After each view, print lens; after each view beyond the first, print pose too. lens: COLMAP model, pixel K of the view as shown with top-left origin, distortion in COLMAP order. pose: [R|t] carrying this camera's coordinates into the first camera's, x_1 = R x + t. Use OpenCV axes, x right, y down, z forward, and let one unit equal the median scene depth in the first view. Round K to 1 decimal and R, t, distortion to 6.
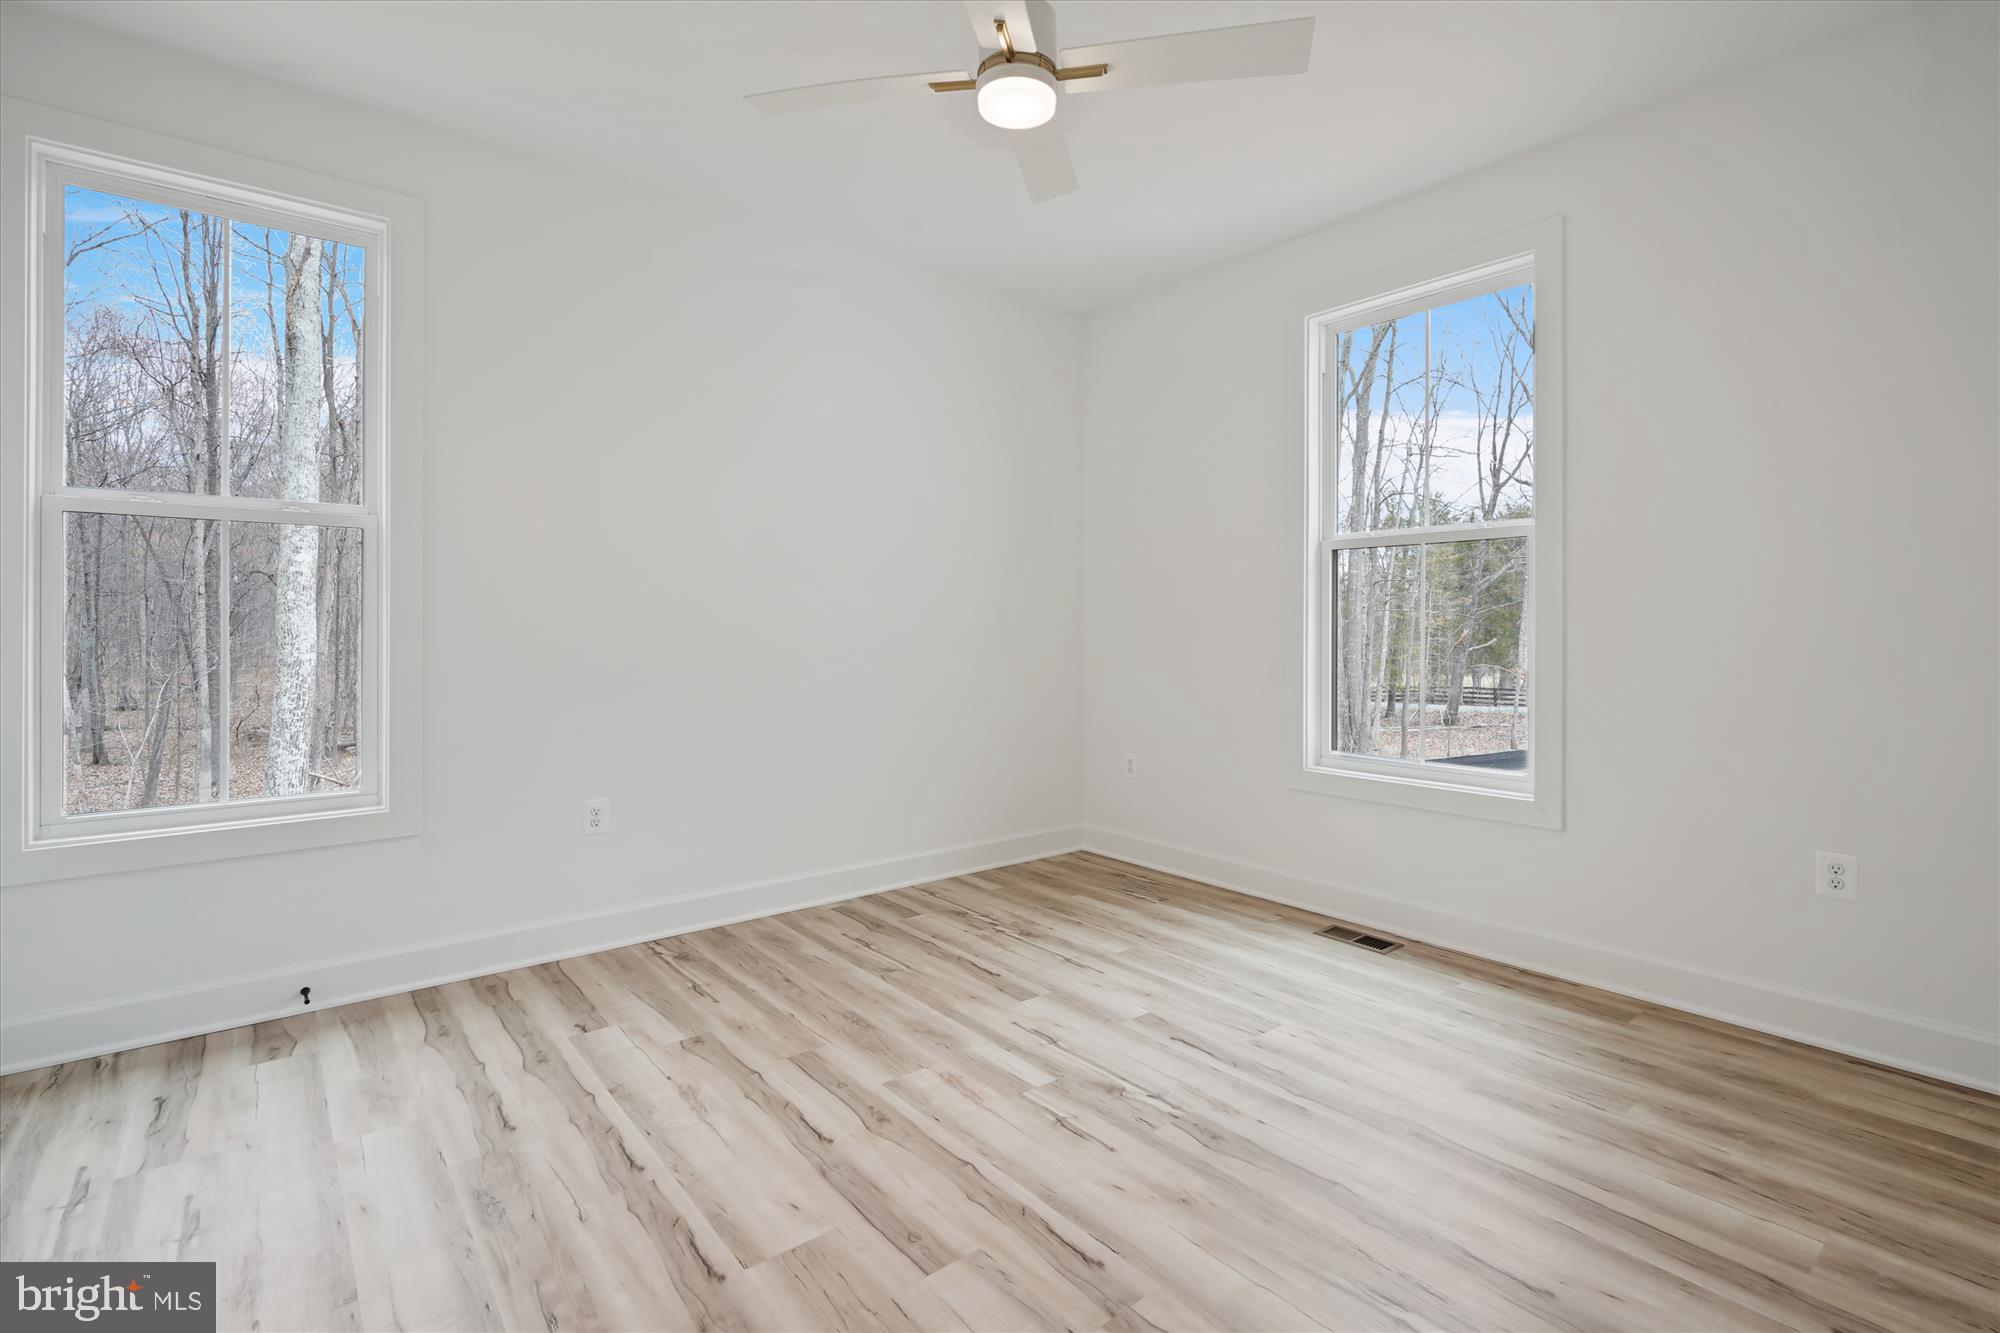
lens RADIAL K [[930.5, 0, 996.9], [0, 930.5, 622.9], [0, 0, 1]] dist [0.000051, -0.000202]
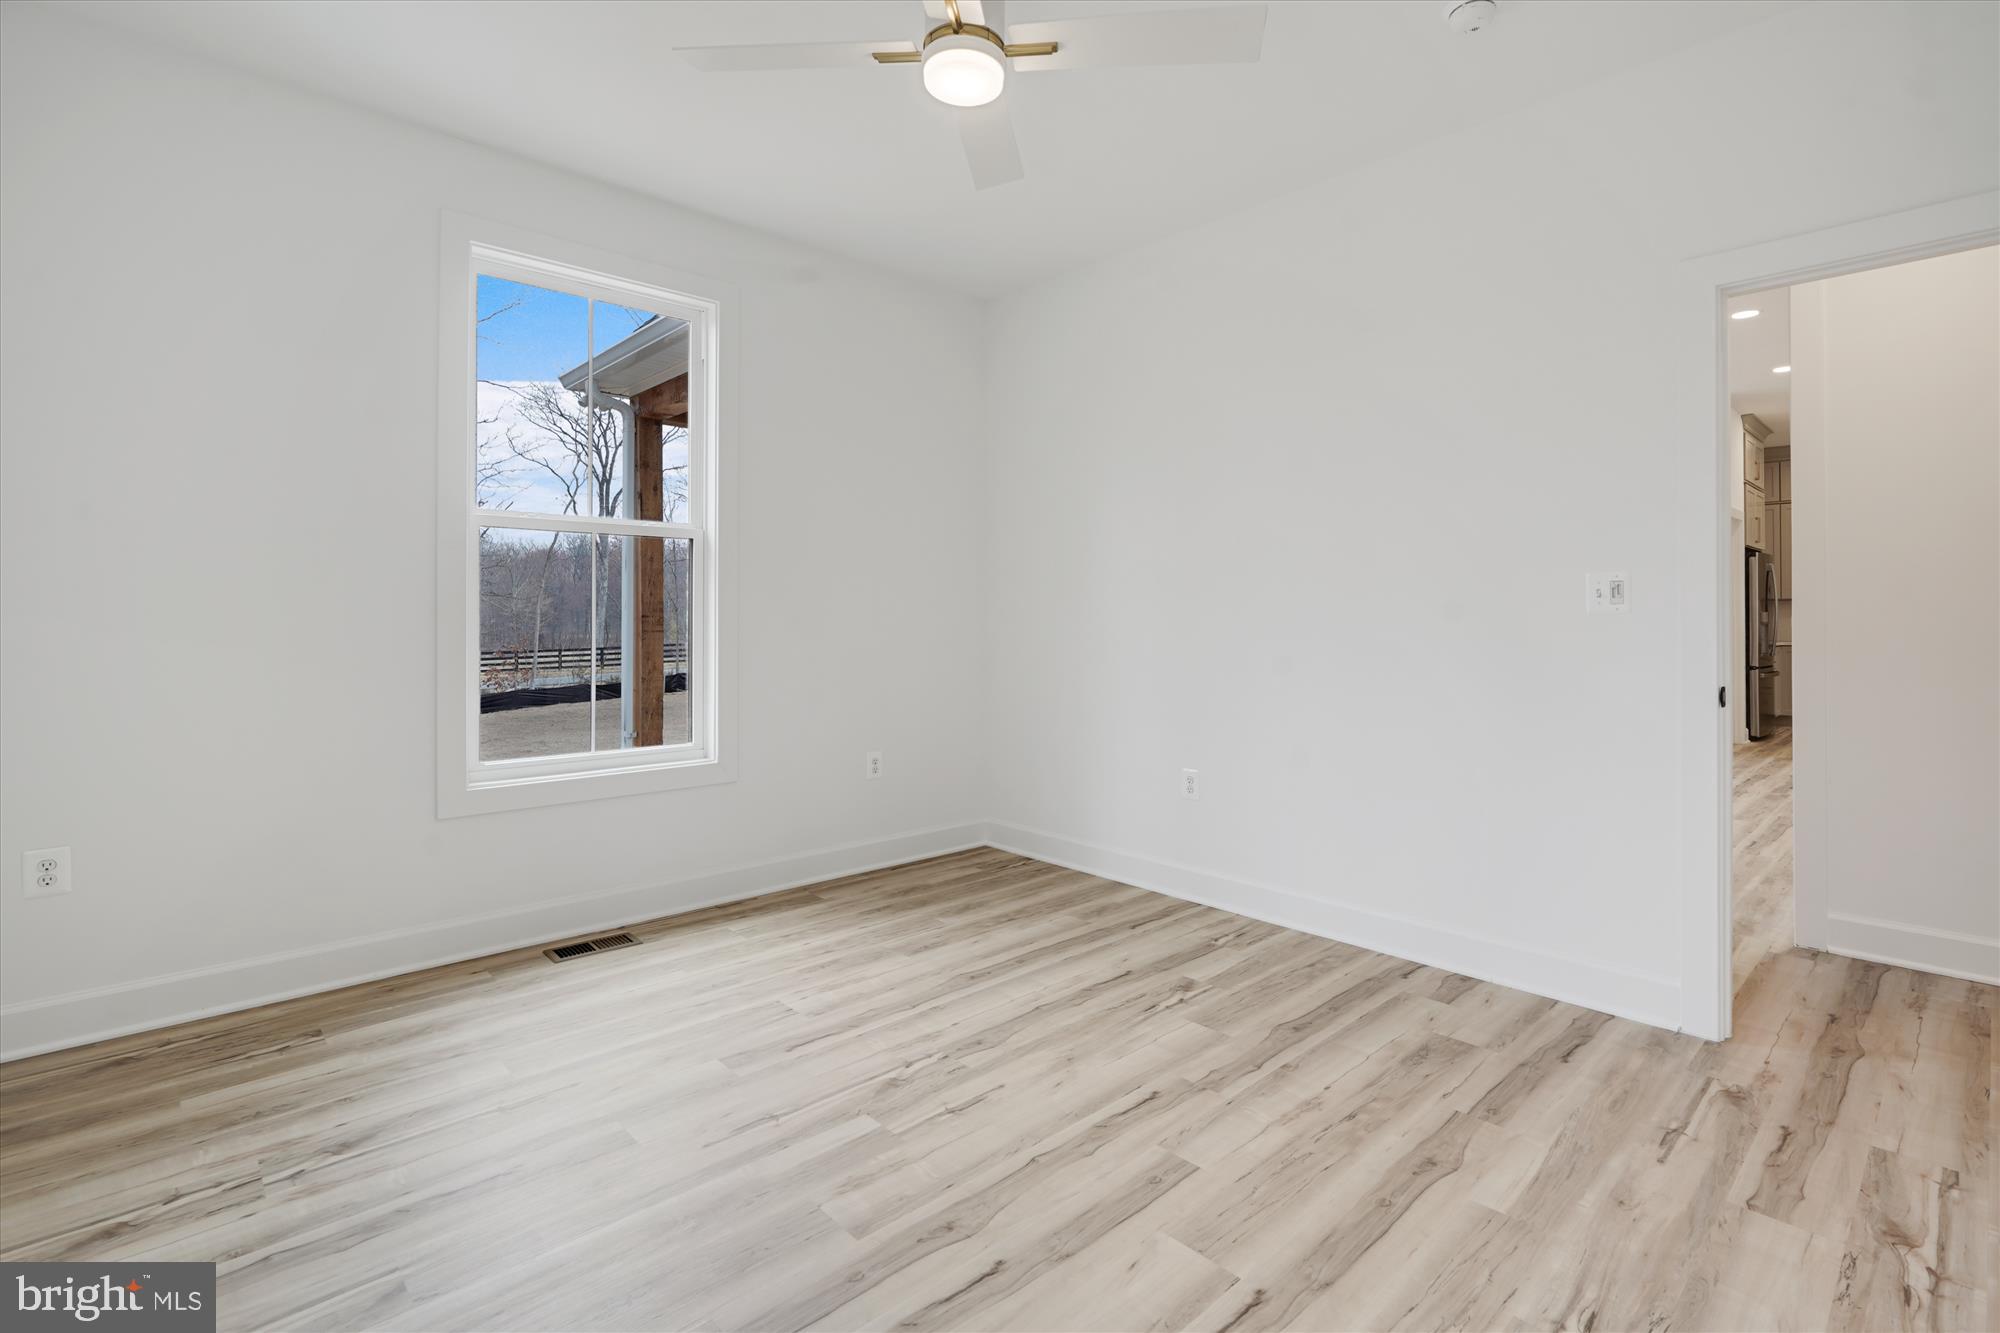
lens RADIAL K [[930.5, 0, 996.9], [0, 930.5, 622.9], [0, 0, 1]] dist [0.000051, -0.000202]
pose [[-0.068663, -0.004618, 0.997629, -0.879446], [-0.007594, 0.999963, 0.004106, -0.007514], [-0.997611, -0.007294, -0.068695, 0.942368]]
